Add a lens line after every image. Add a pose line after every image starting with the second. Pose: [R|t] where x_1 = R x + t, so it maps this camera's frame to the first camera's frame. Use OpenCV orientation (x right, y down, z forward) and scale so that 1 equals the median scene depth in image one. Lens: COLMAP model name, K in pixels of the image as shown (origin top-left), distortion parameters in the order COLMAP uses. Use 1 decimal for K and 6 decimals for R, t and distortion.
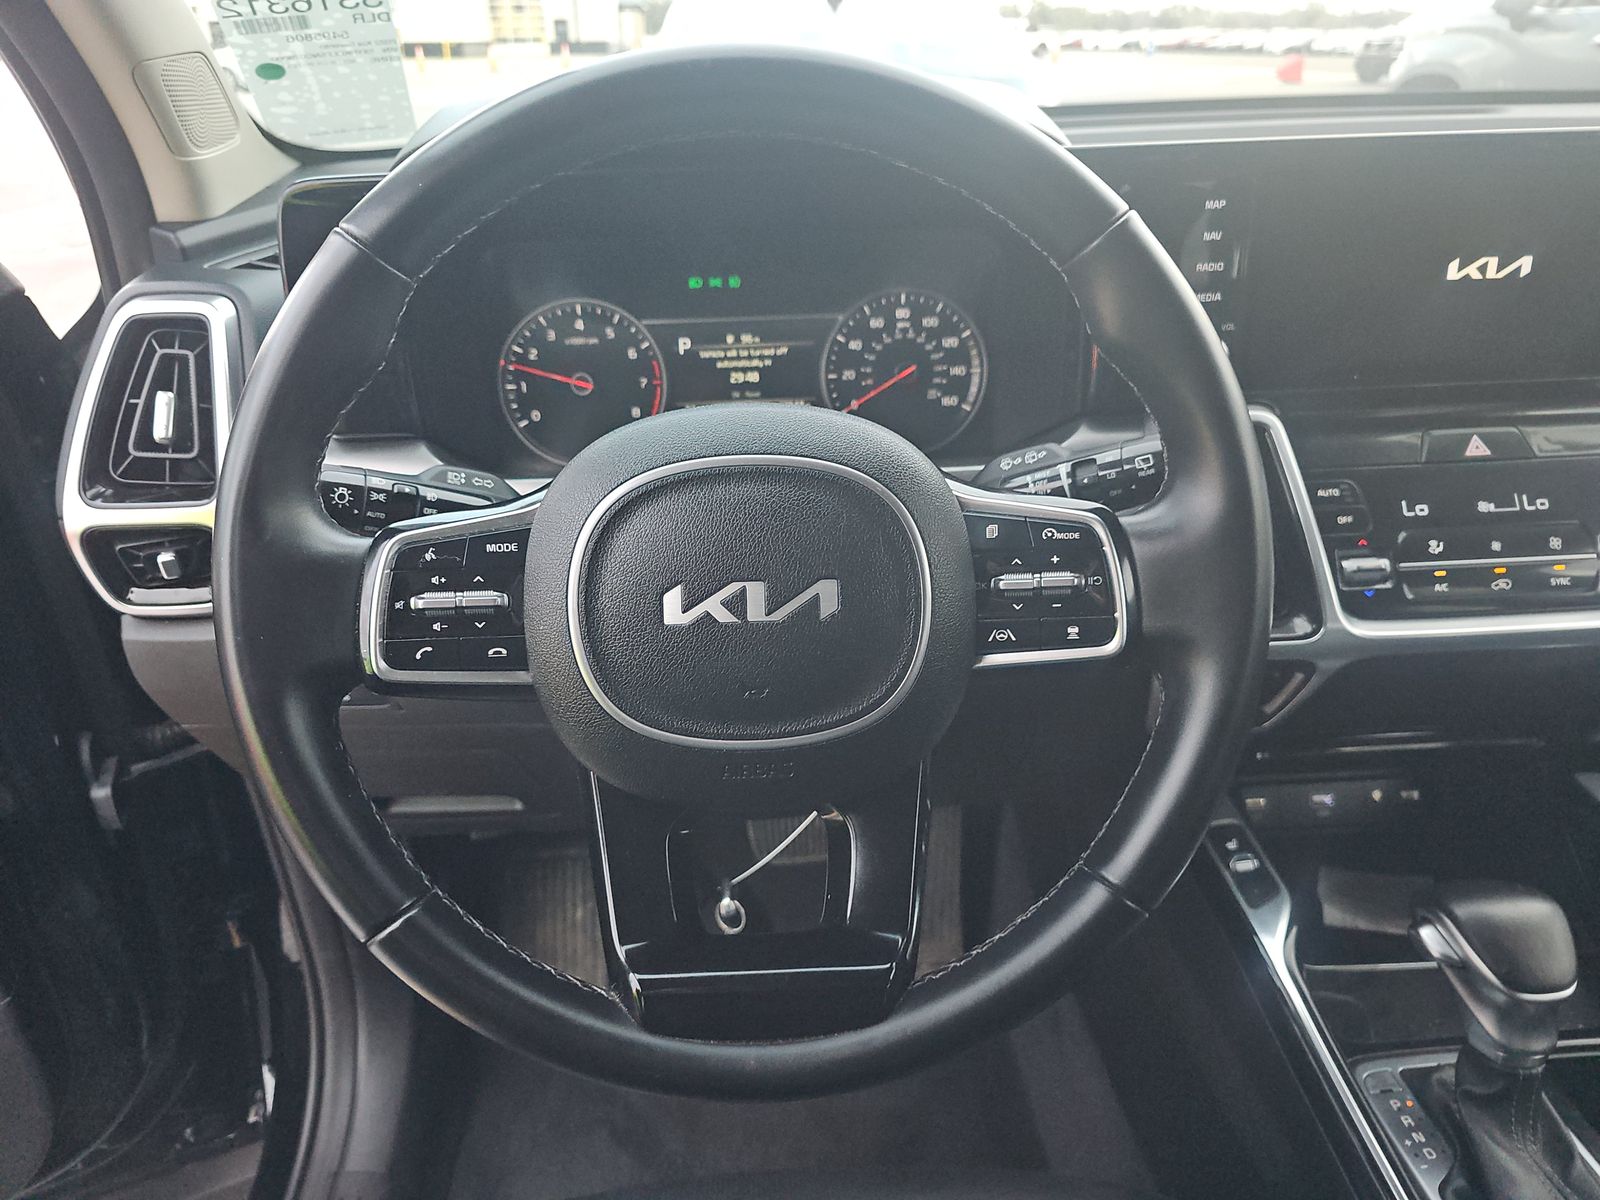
lens RADIAL K [[1094.1, 0, 791.1], [0, 1094.1, 601.4], [0, 0, 1]] dist [0.041431, -0.046624]
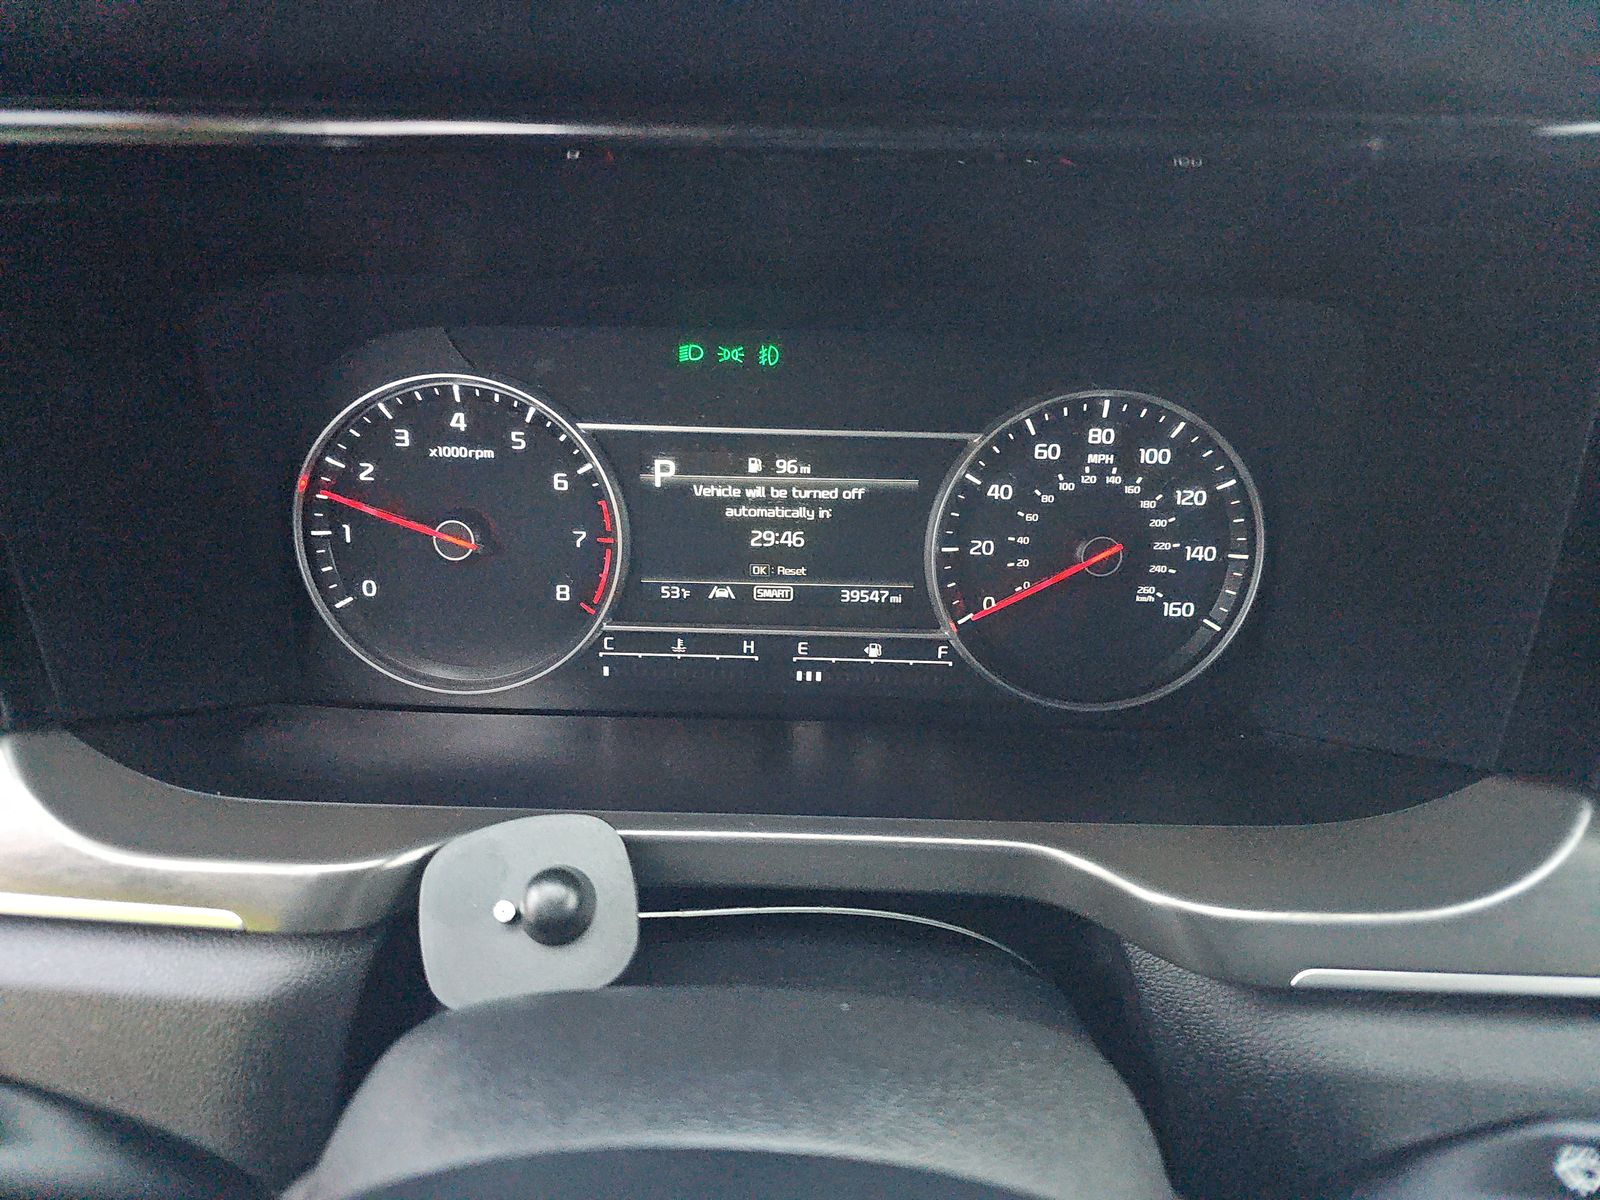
lens RADIAL K [[1094.1, 0, 796.7], [0, 1094.1, 595.5], [0, 0, 1]] dist [0.041431, -0.046624]
pose [[0.996748, 0.069126, -0.041418, -0.010851], [-0.068249, 0.997420, 0.022237, -0.194958], [0.042849, -0.019338, 0.998894, 0.502136]]
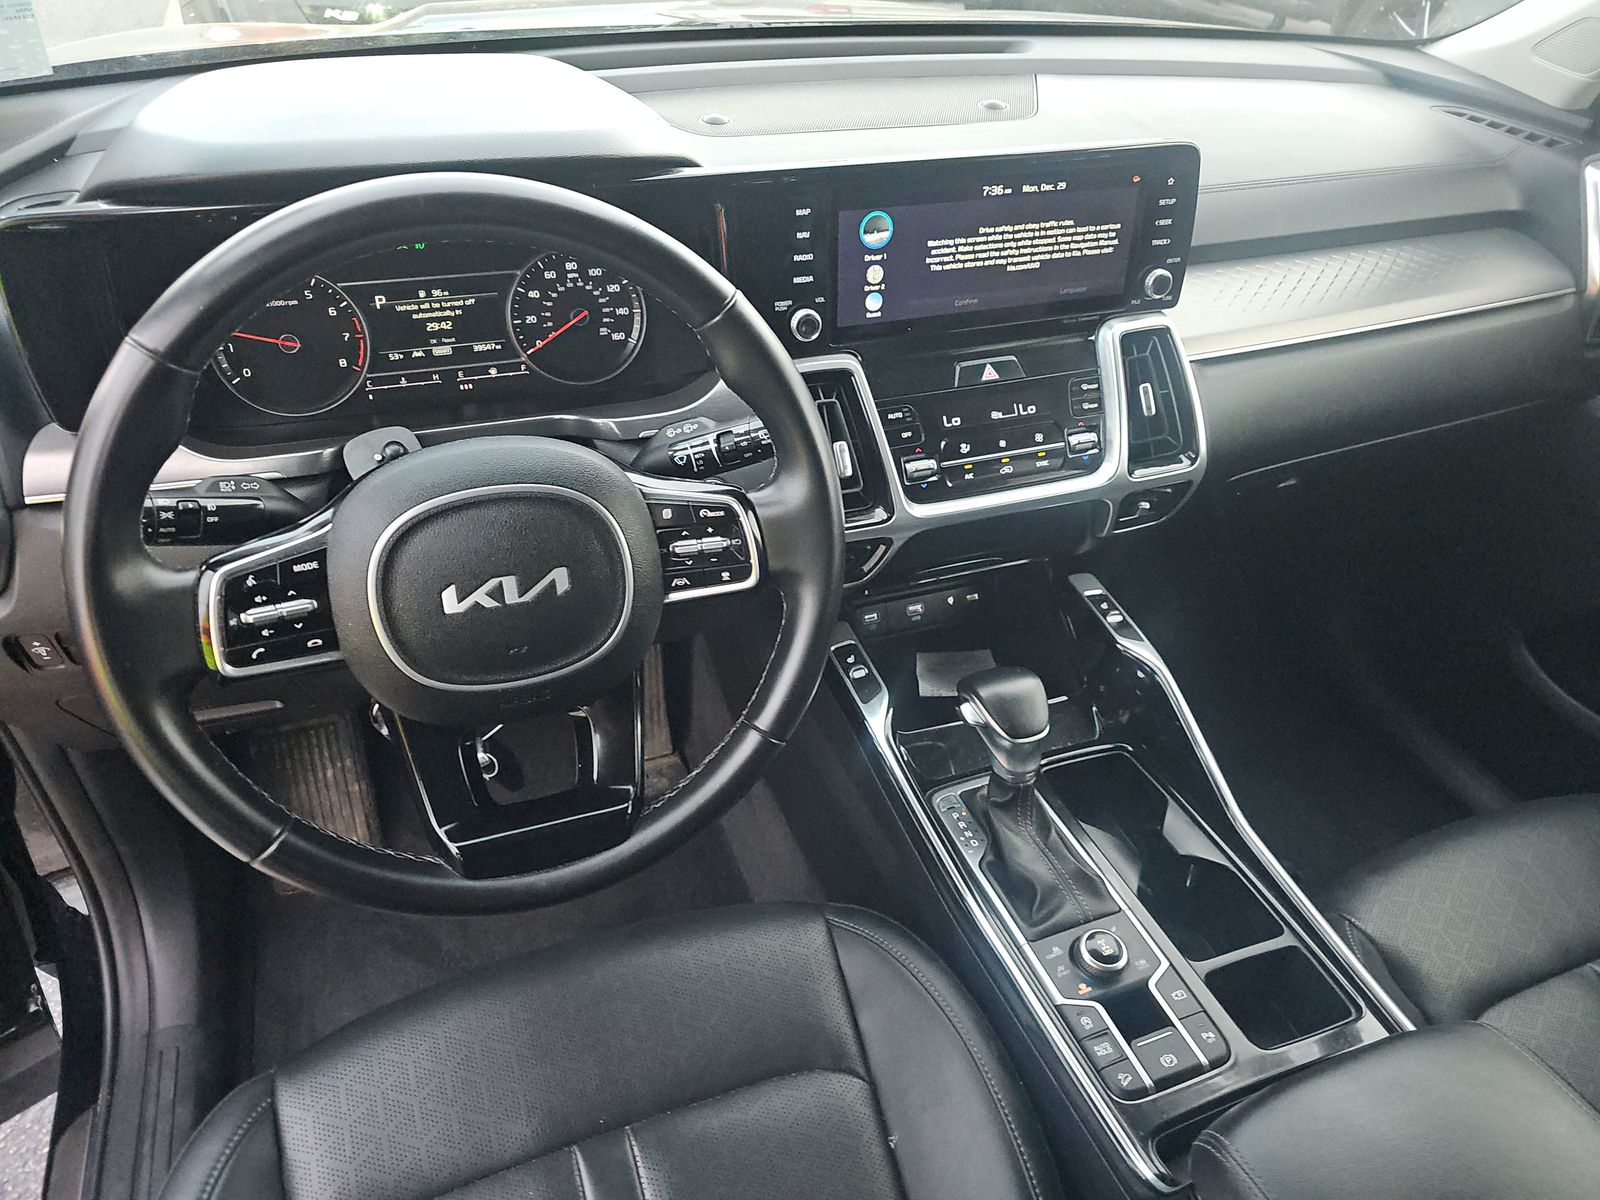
lens RADIAL K [[1049.1, 0, 791.9], [0, 1049.1, 575.5], [0, 0, 1]] dist [0.047355, -0.028556]
pose [[0.952500, -0.123264, 0.278479, -0.031847], [0.074470, 0.980938, 0.179484, -0.121376], [-0.295294, -0.150220, 0.943523, -0.213687]]
